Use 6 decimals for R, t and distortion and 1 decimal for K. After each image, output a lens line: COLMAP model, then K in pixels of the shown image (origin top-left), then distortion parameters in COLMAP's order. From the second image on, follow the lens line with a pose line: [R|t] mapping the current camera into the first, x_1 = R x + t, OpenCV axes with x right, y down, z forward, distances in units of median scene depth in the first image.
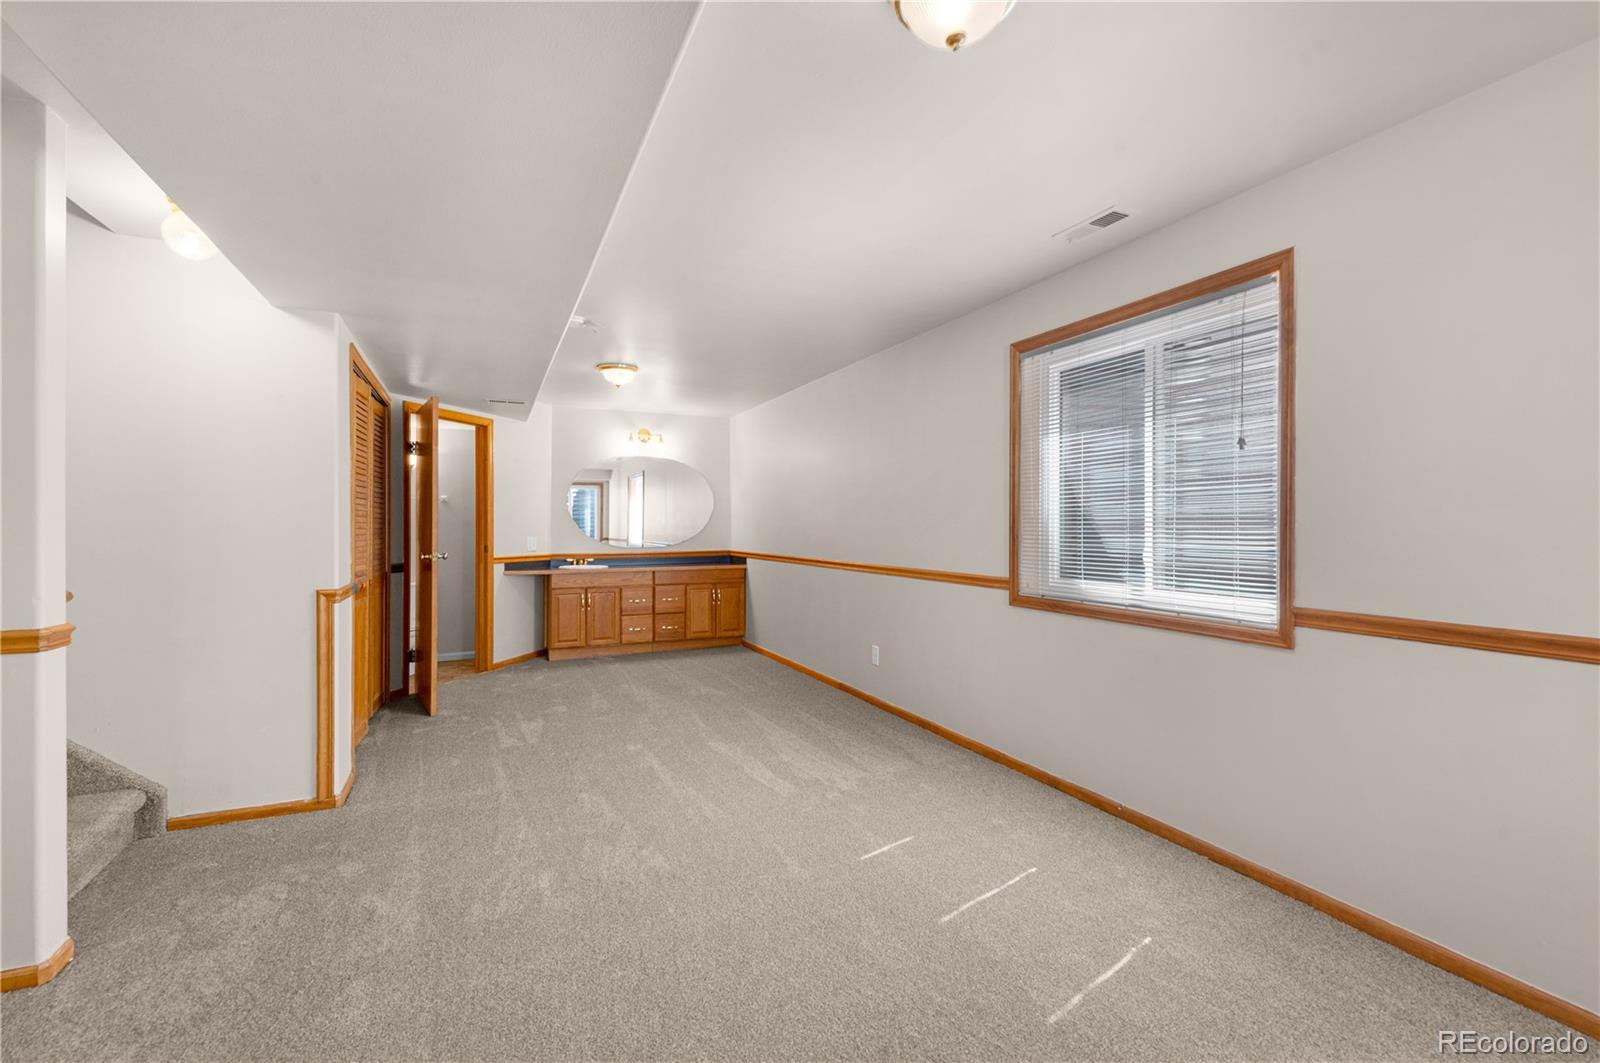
lens RADIAL K [[685.9, 0, 797.7], [0, 685.9, 519.4], [0, 0, 1]] dist [0.017582, -0.010287]
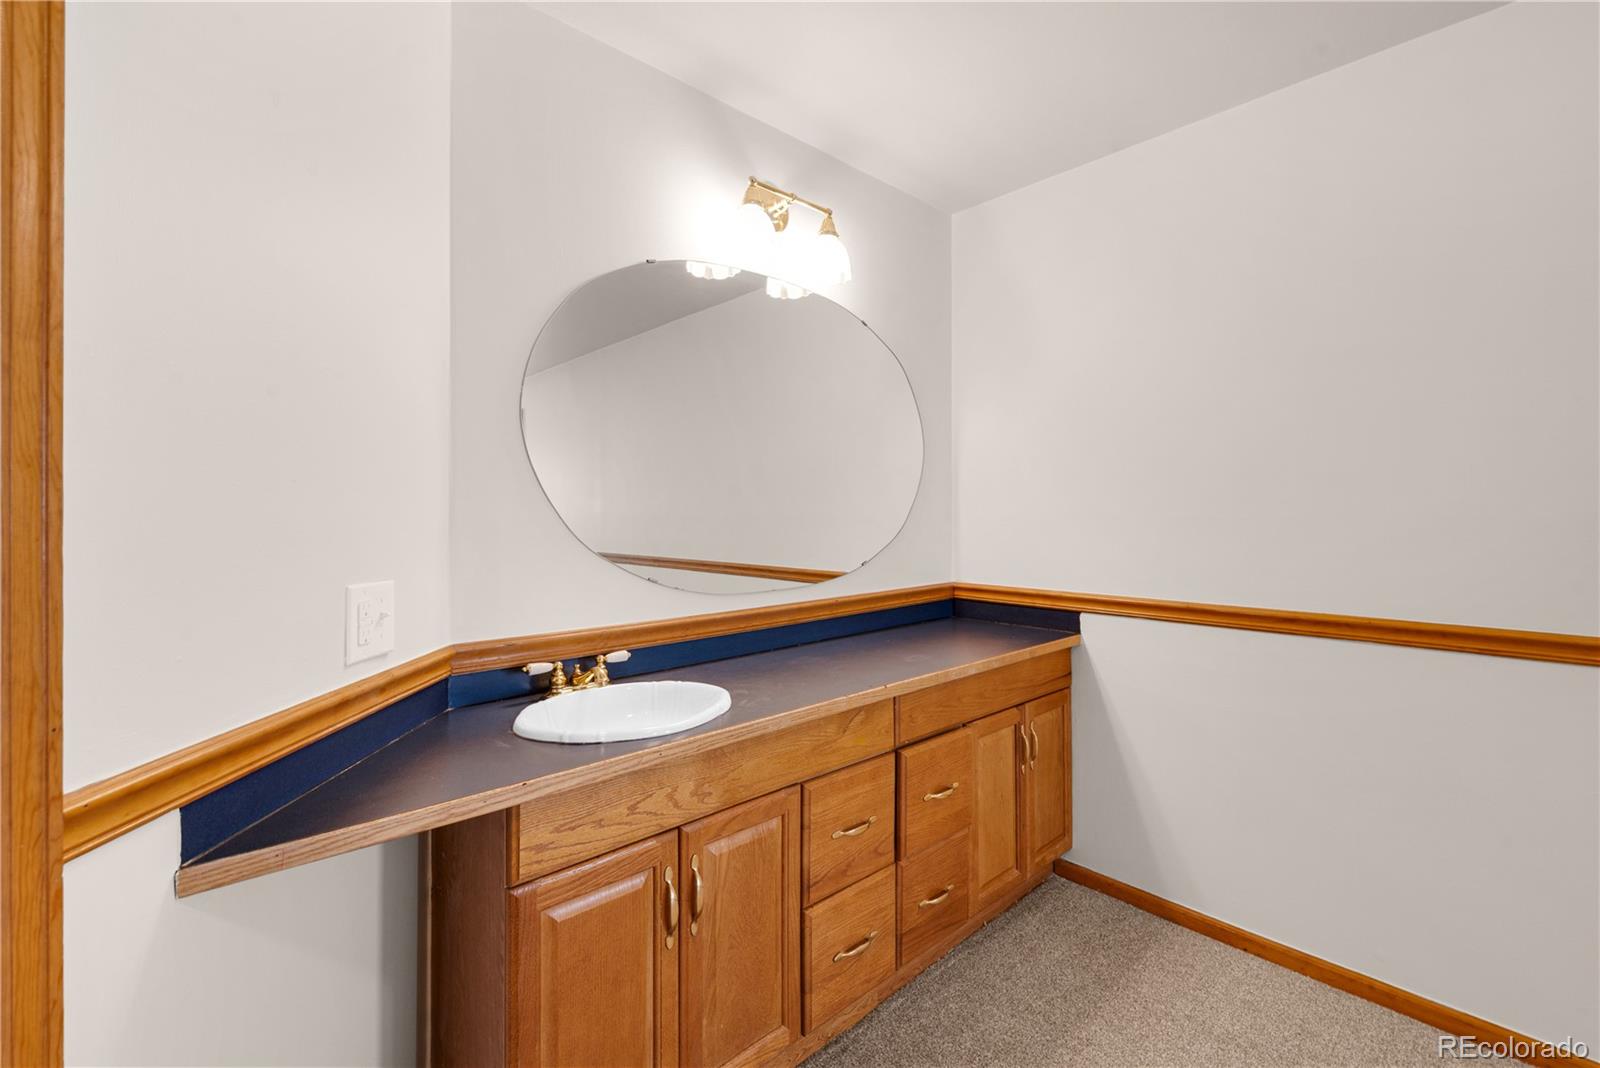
lens RADIAL K [[691.1, 0, 783.7], [0, 691.1, 518.5], [0, 0, 1]] dist [0.023619, -0.010708]
pose [[0.951521, -0.000169, 0.307584, -0.368282], [-0.002571, 0.999961, 0.008501, 0.009235], [-0.307573, -0.008879, 0.951483, 0.862837]]
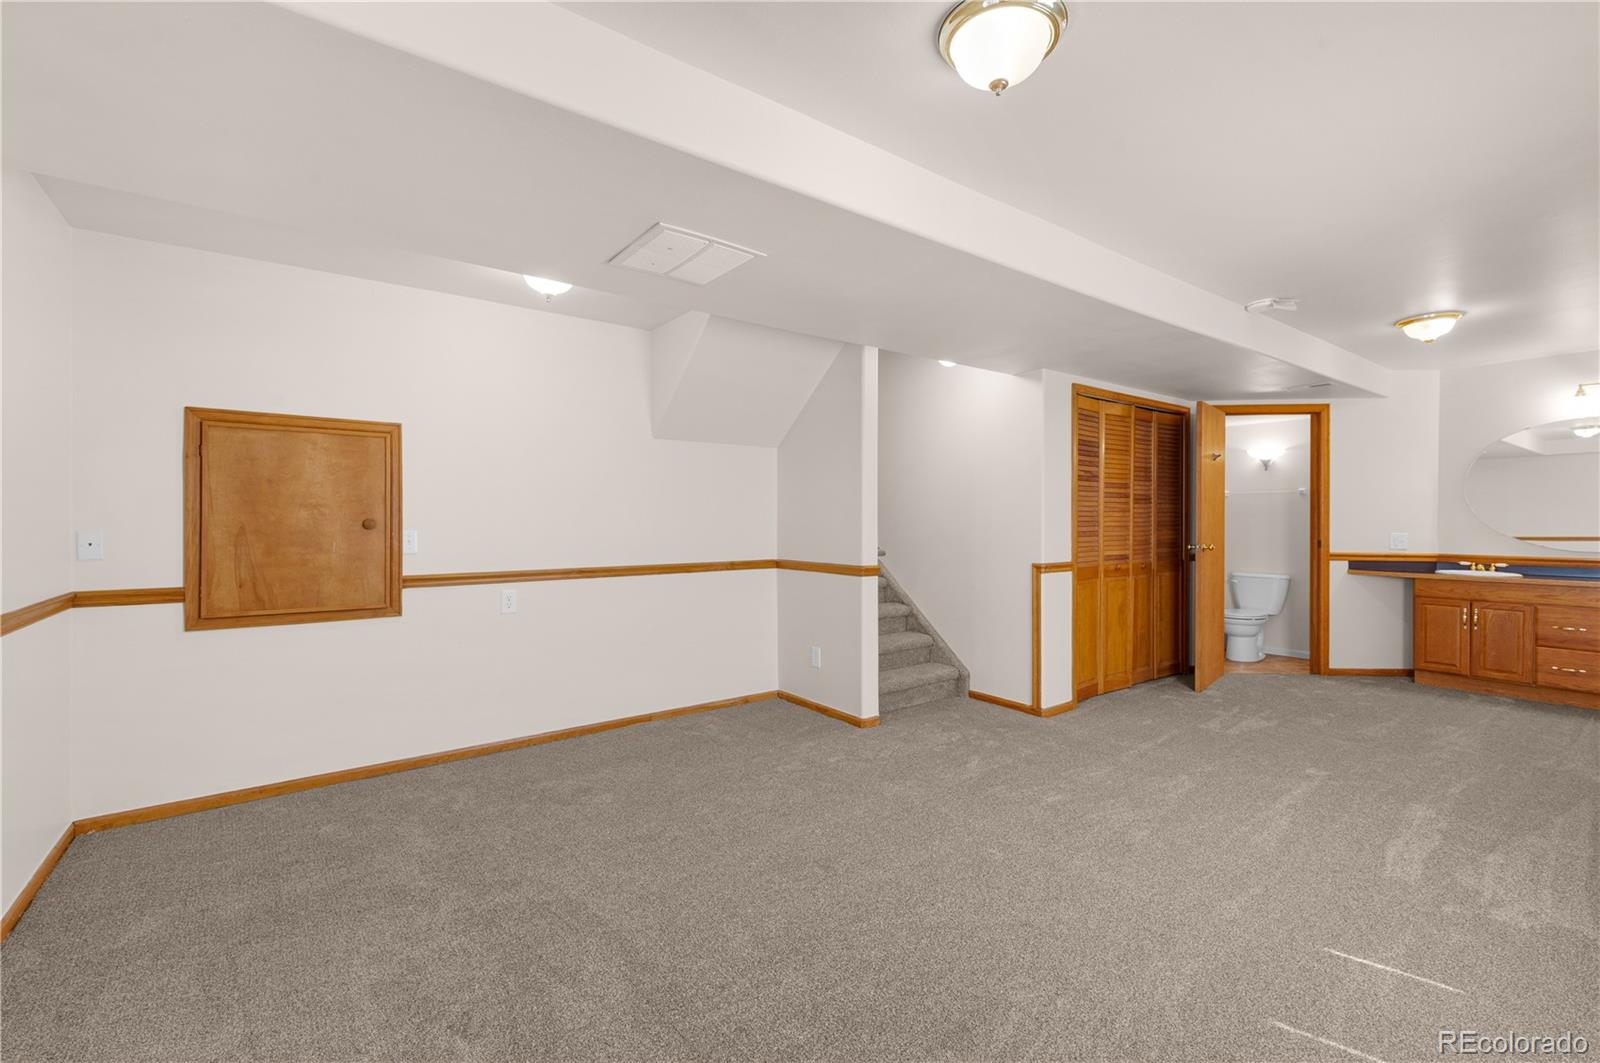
lens RADIAL K [[685.9, 0, 797.7], [0, 685.9, 519.4], [0, 0, 1]] dist [0.017582, -0.010287]
pose [[0.205031, 0.002615, -0.978752, 0.316306], [0.007695, 0.999961, 0.004284, 0.000084], [0.978725, -0.008410, 0.205003, 0.113827]]
